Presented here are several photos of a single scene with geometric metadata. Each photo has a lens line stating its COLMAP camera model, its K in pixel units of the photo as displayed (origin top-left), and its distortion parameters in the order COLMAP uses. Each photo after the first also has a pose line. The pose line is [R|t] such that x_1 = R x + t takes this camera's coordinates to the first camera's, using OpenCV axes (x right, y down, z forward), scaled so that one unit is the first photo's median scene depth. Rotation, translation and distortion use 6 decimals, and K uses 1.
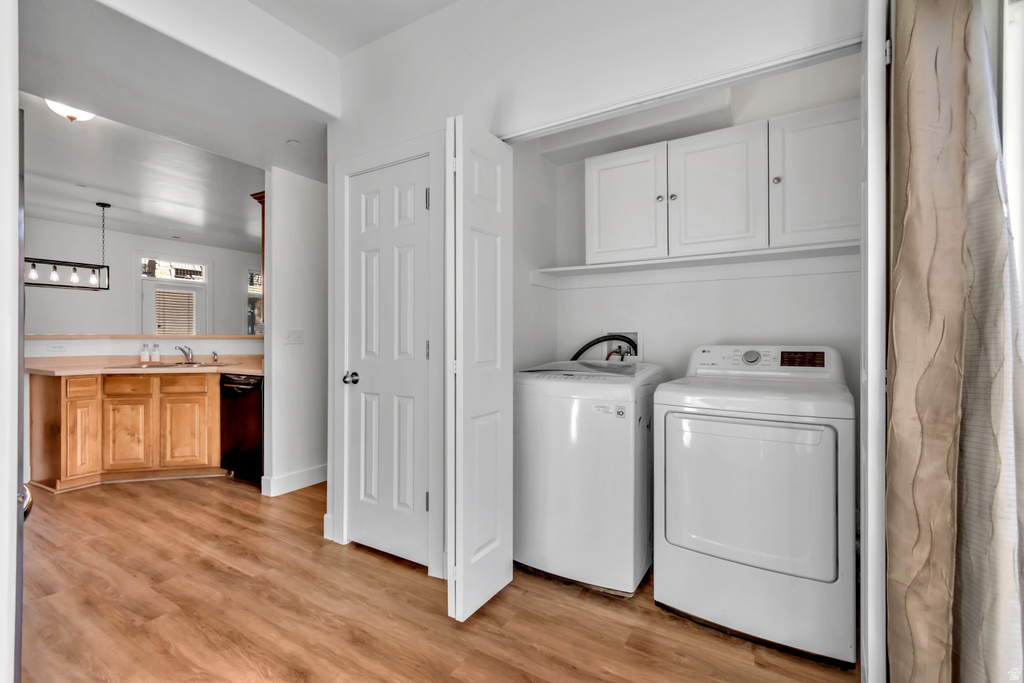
lens RADIAL K [[456.9, 0, 511.2], [0, 456.9, 341.3], [0, 0, 1]] dist [0.005526, -0.000509]
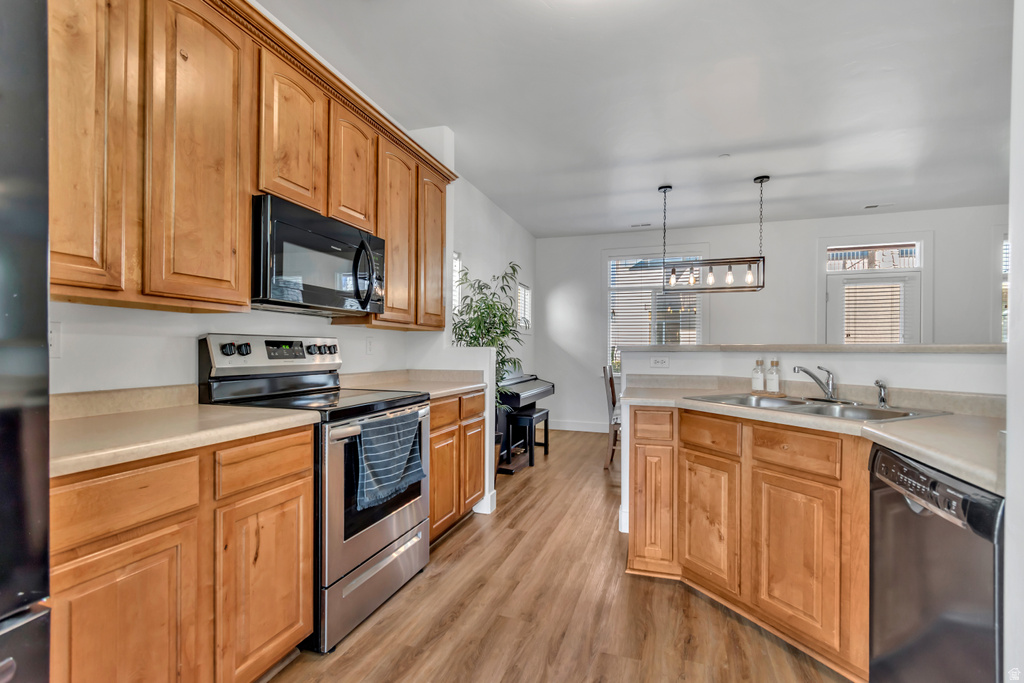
lens RADIAL K [[456.9, 0, 511.7], [0, 456.9, 349.9], [0, 0, 1]] dist [0.005526, -0.000509]
pose [[0.214246, 0.002985, -0.976775, -0.322919], [-0.014239, 0.999899, -0.000067, -0.003076], [0.976676, 0.013923, 0.214267, 0.622000]]
